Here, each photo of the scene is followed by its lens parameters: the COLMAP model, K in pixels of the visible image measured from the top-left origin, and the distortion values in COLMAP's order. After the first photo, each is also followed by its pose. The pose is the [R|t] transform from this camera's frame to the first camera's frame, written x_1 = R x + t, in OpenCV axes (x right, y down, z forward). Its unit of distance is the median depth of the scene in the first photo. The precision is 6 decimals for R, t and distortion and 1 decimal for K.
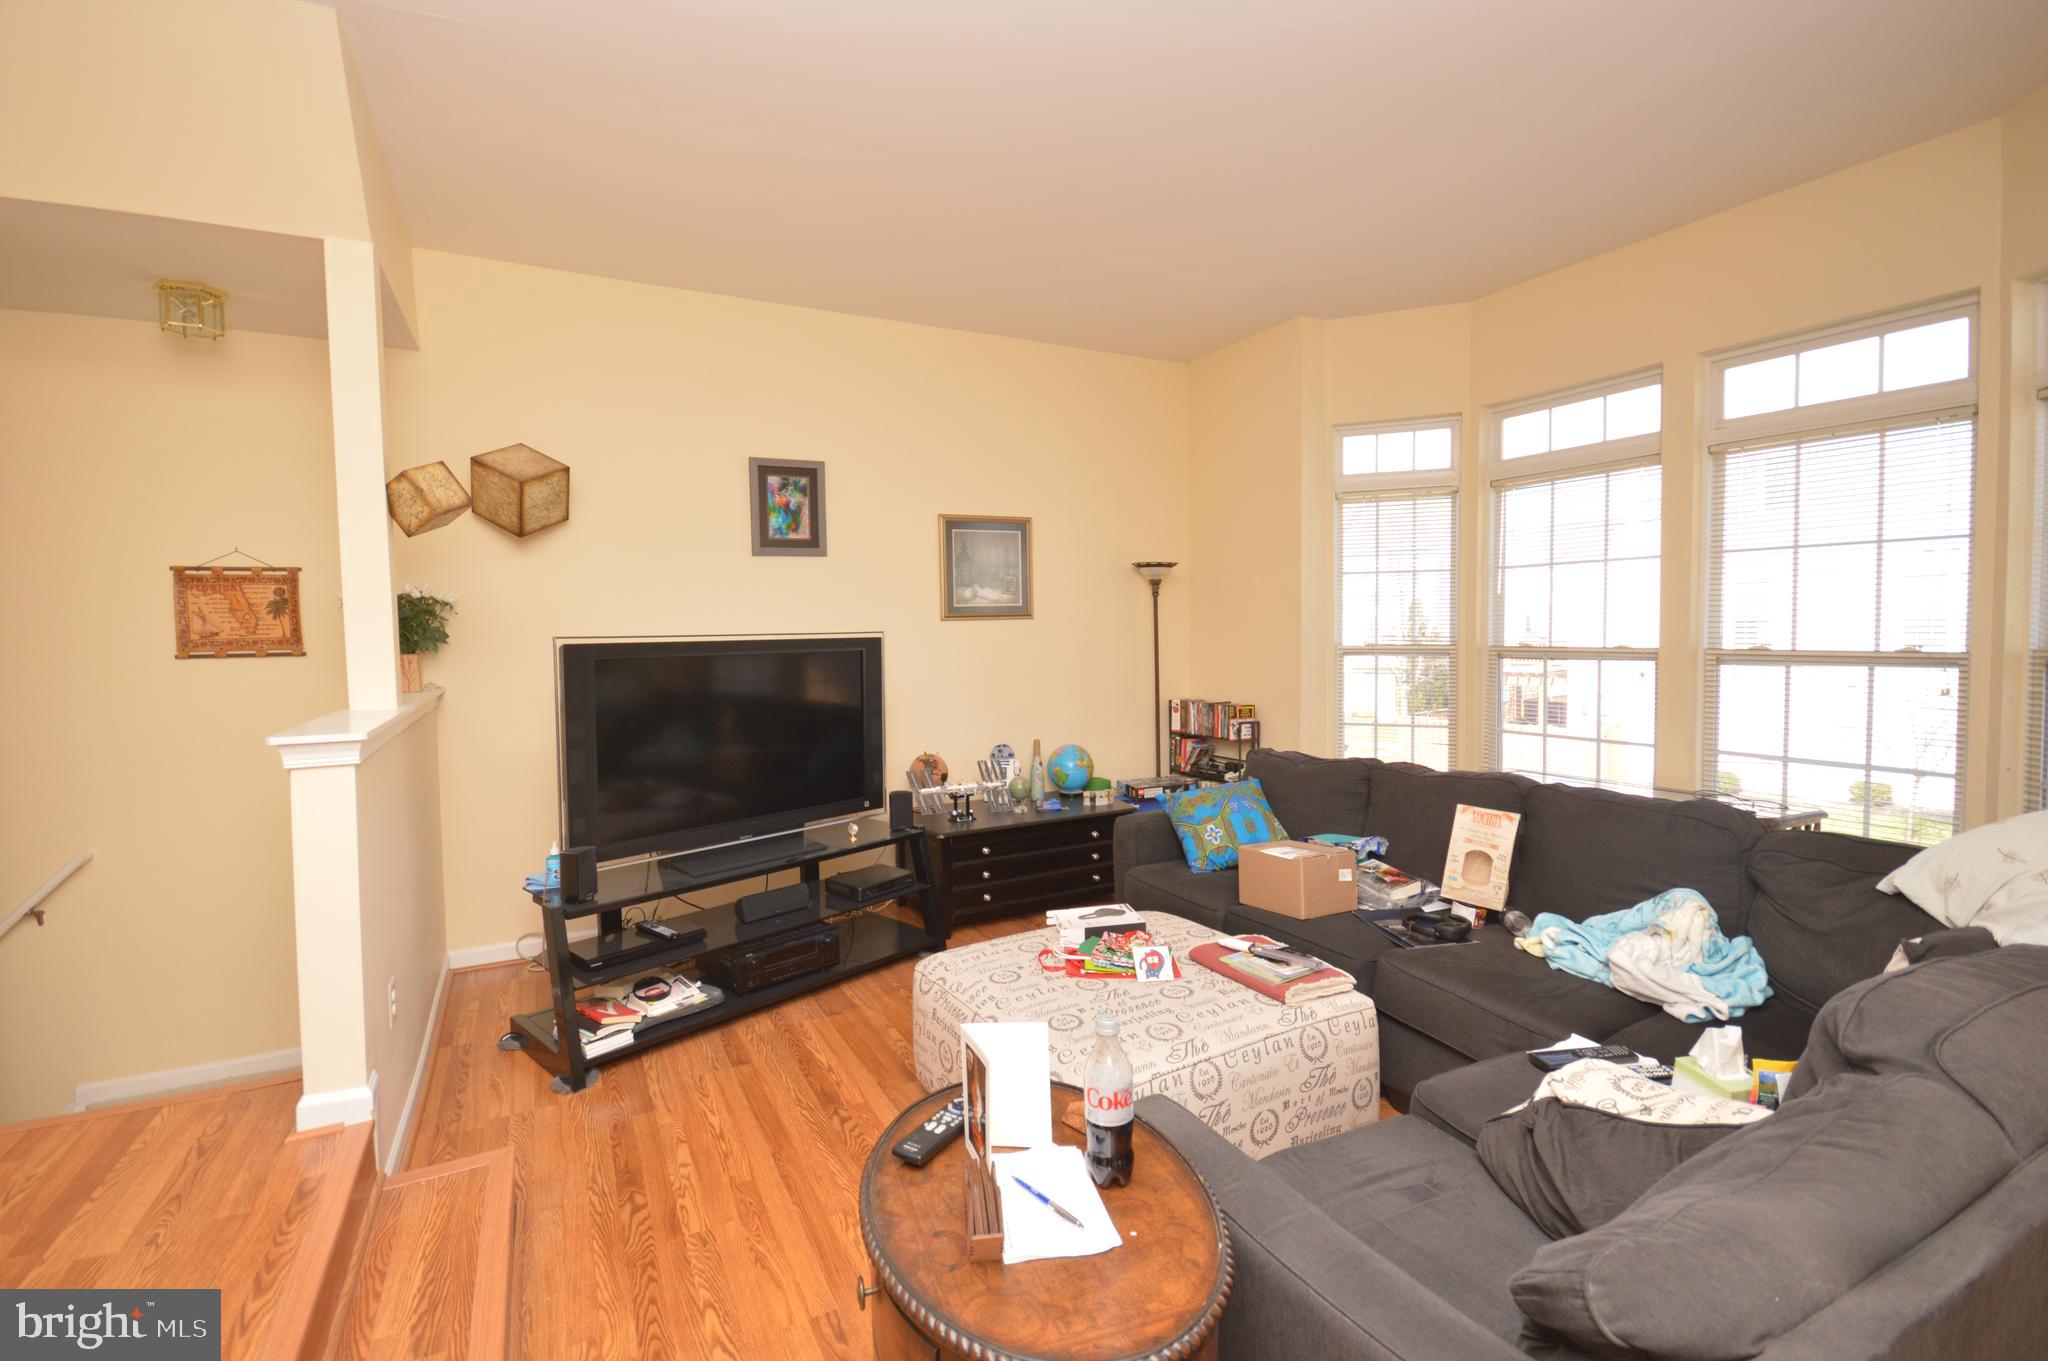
lens RADIAL K [[909.9, 0, 1013.1], [0, 909.9, 673.9], [0, 0, 1]] dist [0.007326, -0.010089]
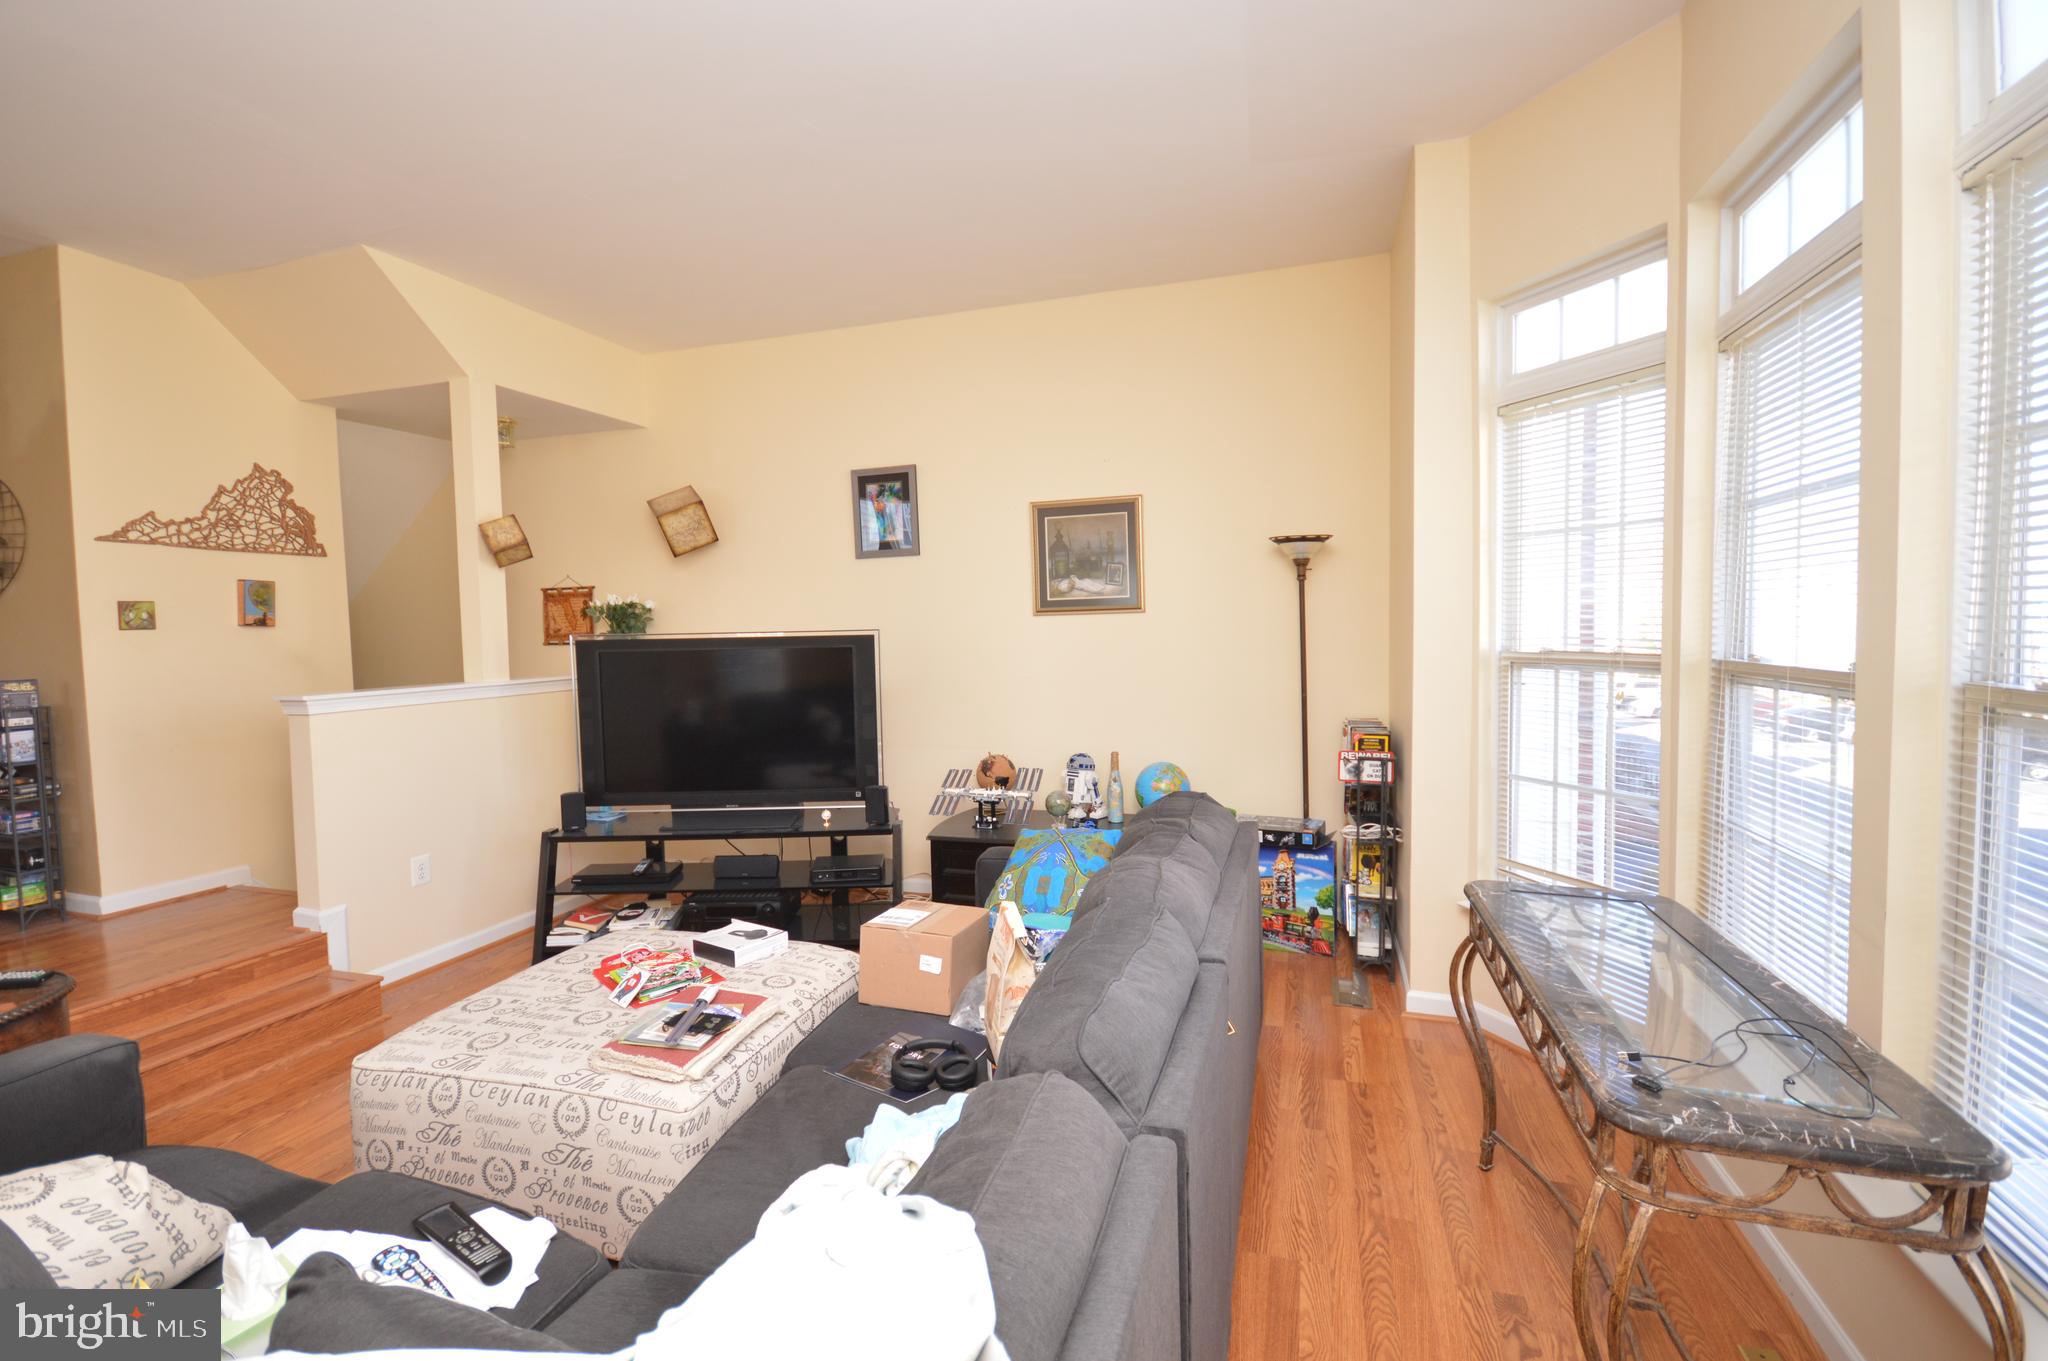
lens RADIAL K [[909.9, 0, 1014.4], [0, 909.9, 672.2], [0, 0, 1]] dist [0.007326, -0.010089]
pose [[0.700167, 0.038659, -0.712932, 1.076957], [-0.027760, 0.999252, 0.026921, -0.046494], [0.713439, 0.000942, 0.700716, 0.604944]]
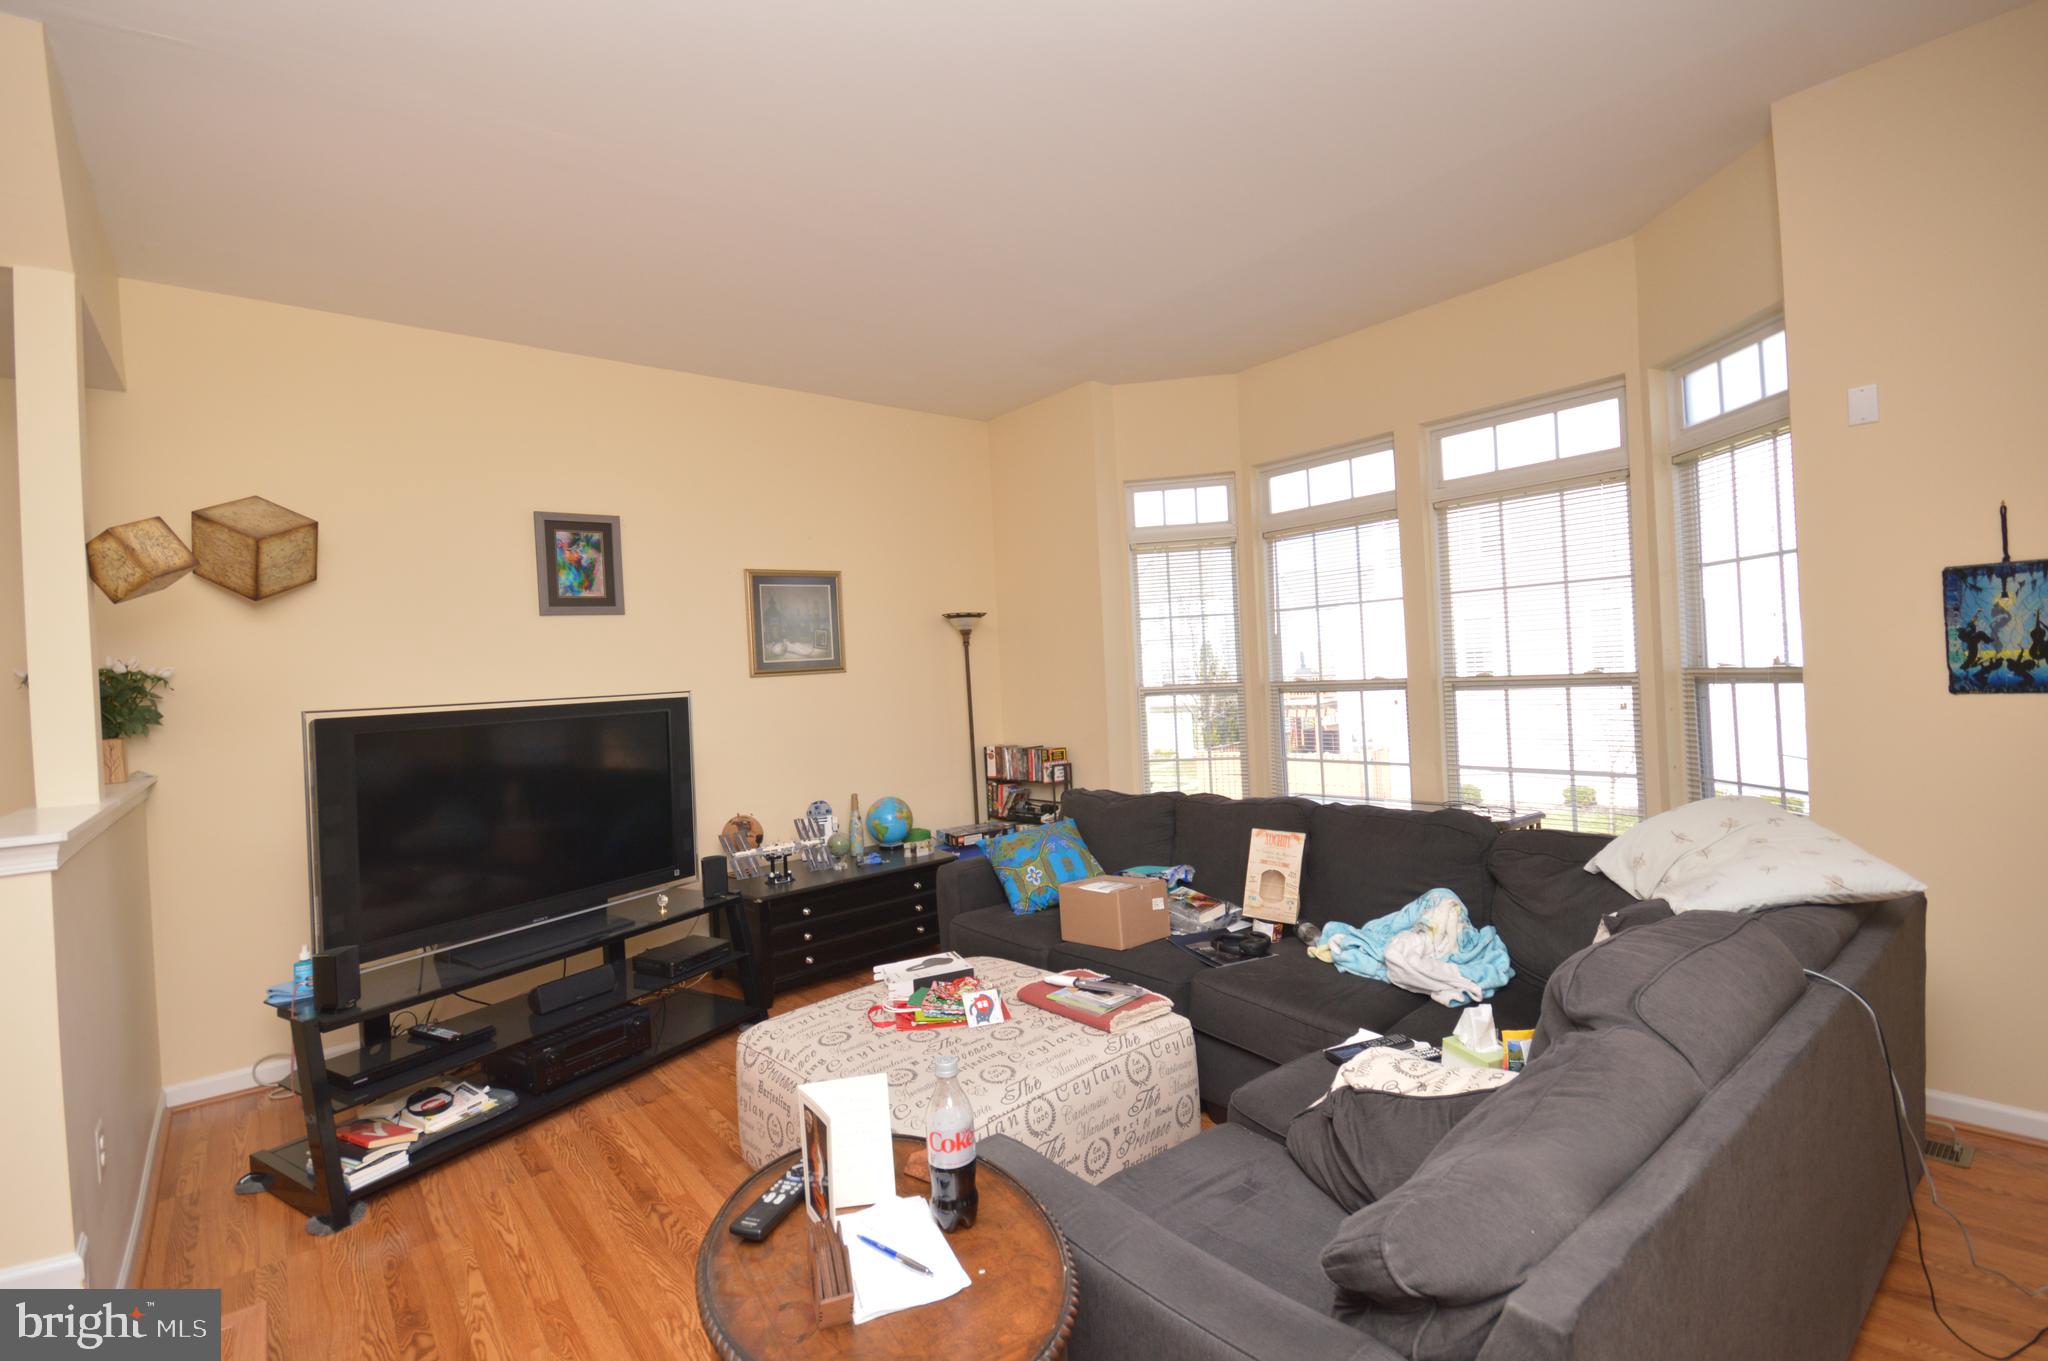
lens RADIAL K [[909.9, 0, 1013.6], [0, 909.9, 676.6], [0, 0, 1]] dist [0.007326, -0.010089]
pose [[0.978030, -0.036470, 0.205251, -0.007093], [0.047221, 0.997744, -0.047727, 0.000688], [-0.203047, 0.056371, 0.977545, -0.015435]]
